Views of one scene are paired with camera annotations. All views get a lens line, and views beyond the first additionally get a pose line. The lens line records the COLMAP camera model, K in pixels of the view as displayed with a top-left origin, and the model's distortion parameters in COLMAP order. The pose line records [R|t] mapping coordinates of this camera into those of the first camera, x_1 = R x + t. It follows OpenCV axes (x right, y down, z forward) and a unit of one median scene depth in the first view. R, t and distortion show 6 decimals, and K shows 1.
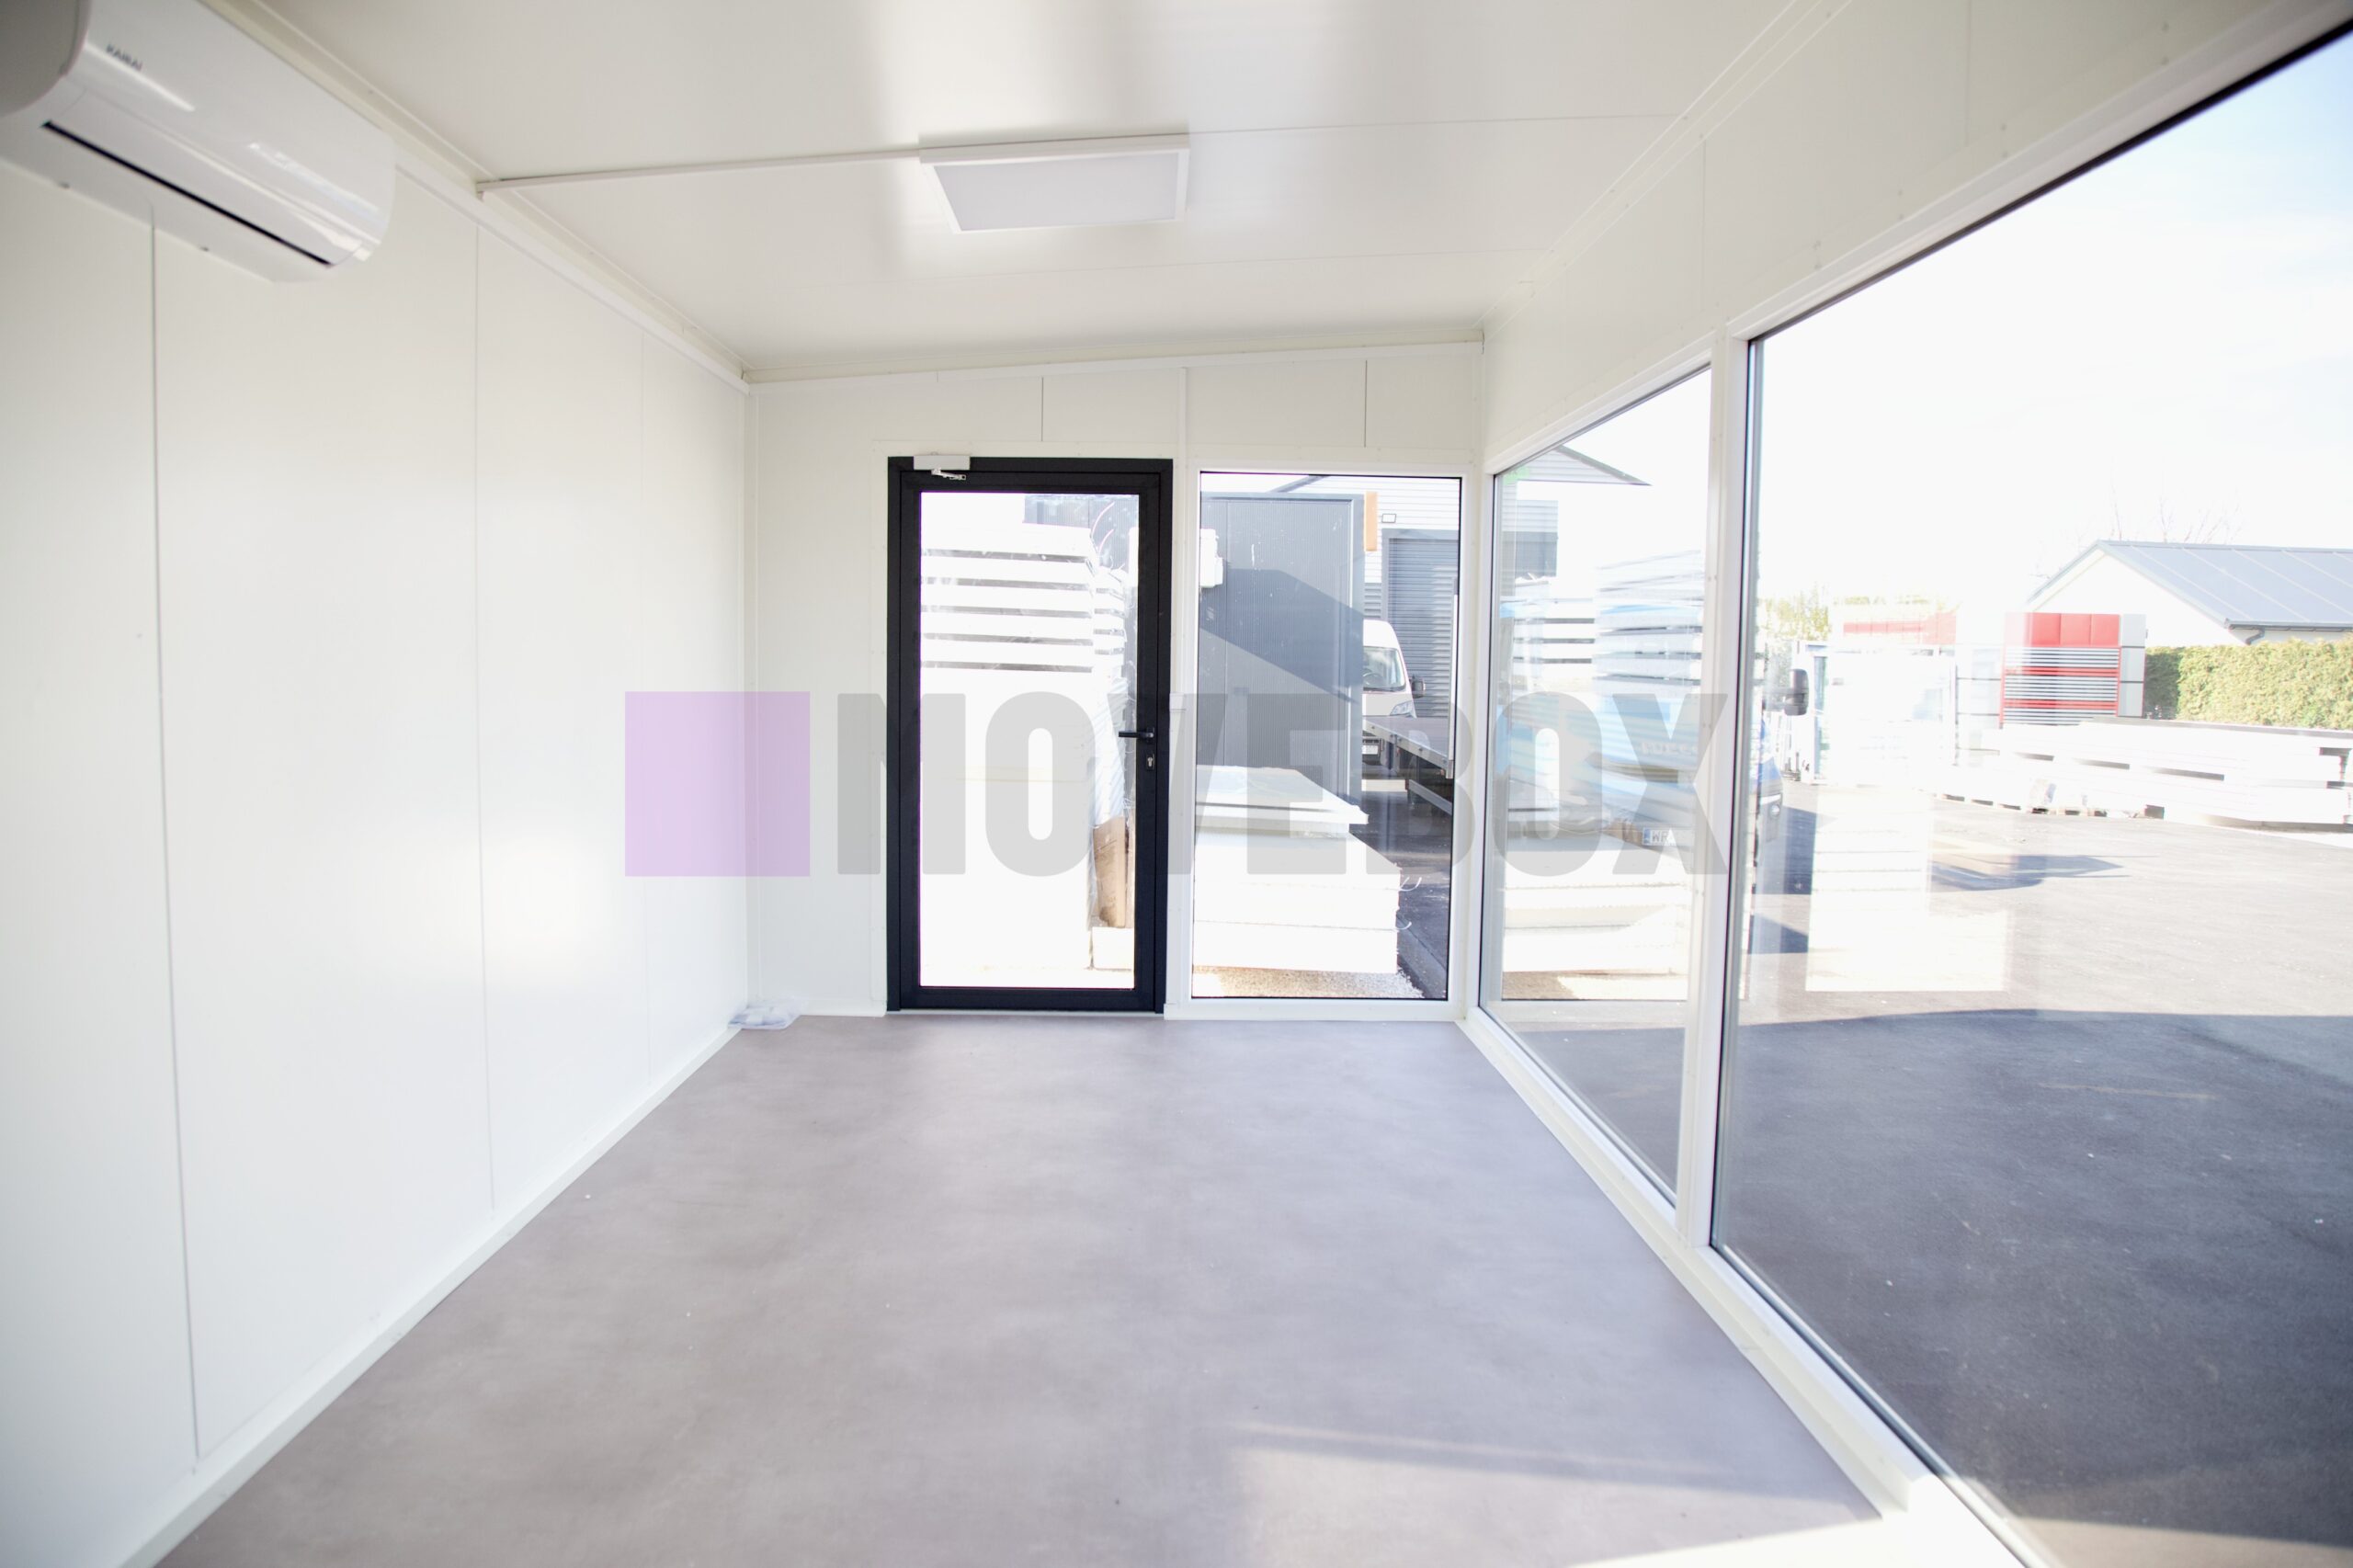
lens RADIAL K [[1609.6, 0, 1176.5], [0, 1609.6, 784.0], [0, 0, 1]] dist [-0.128185, 0.075591]
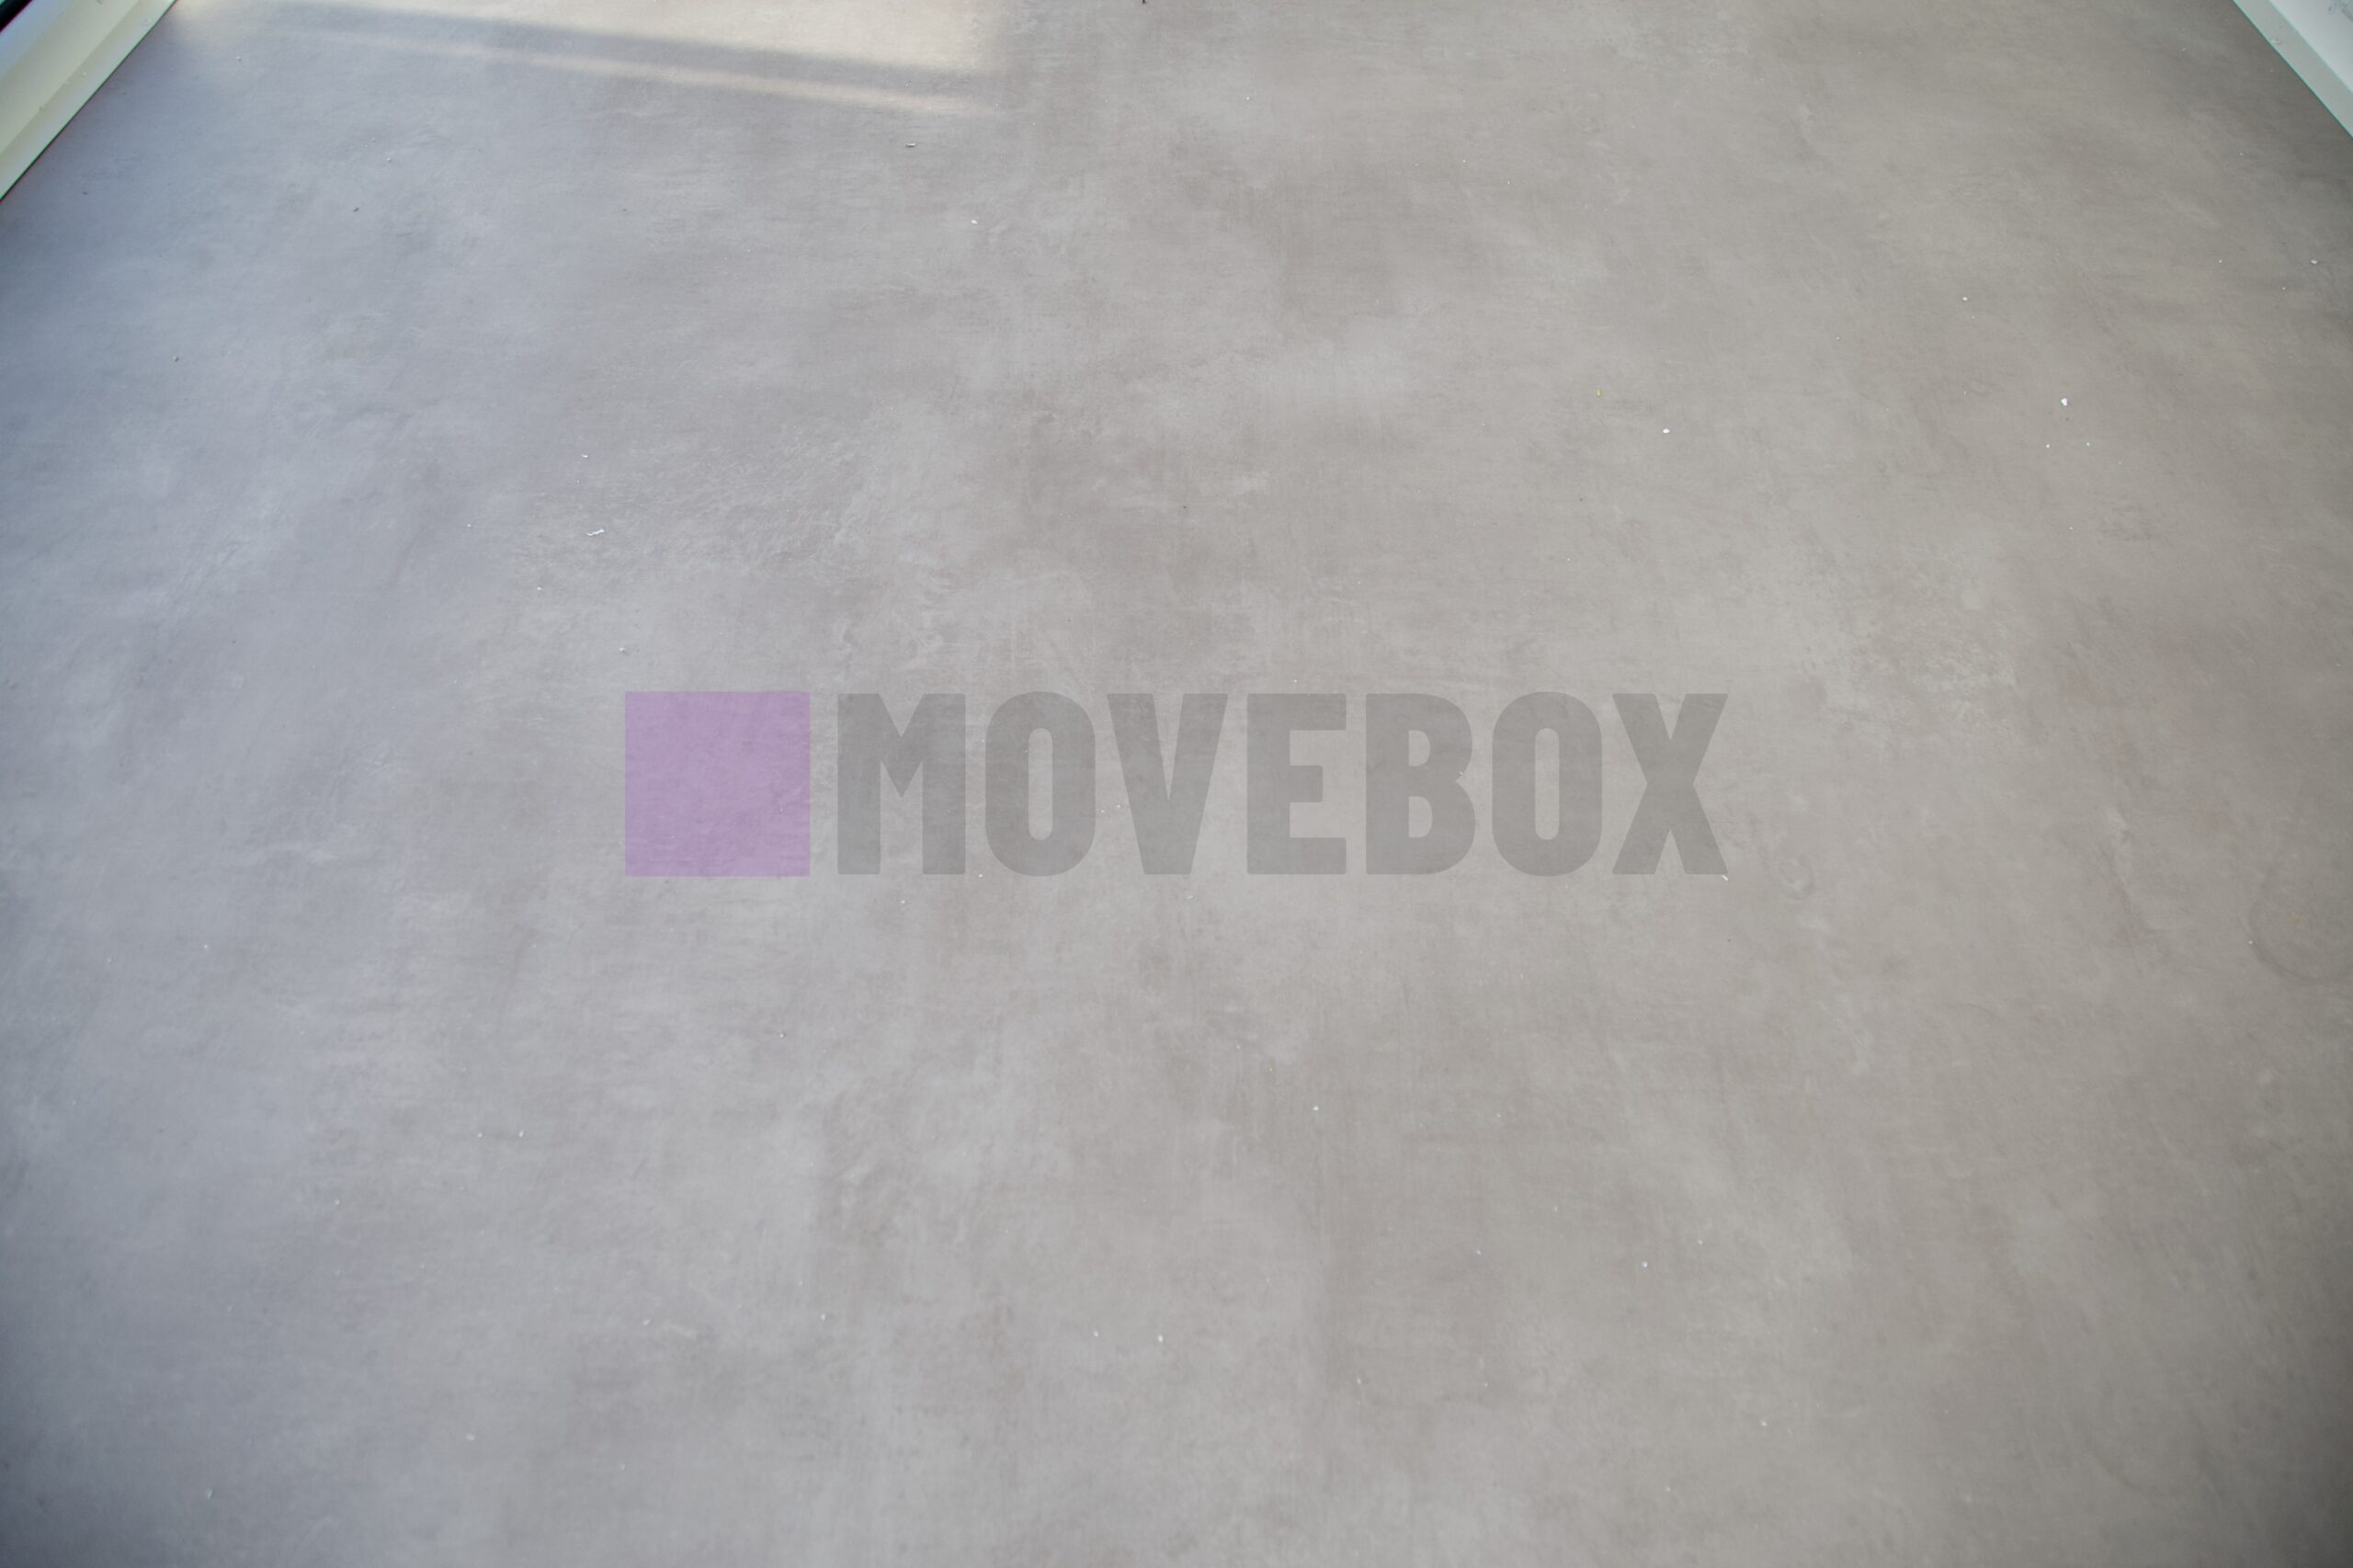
lens RADIAL K [[1609.6, 0, 1176.5], [0, 1609.6, 784.0], [0, 0, 1]] dist [-0.128185, 0.075591]
pose [[-0.999173, -0.040518, -0.003302, -0.028369], [-0.024966, 0.547487, 0.836442, 0.012286], [-0.032083, 0.835833, -0.548046, 0.738547]]
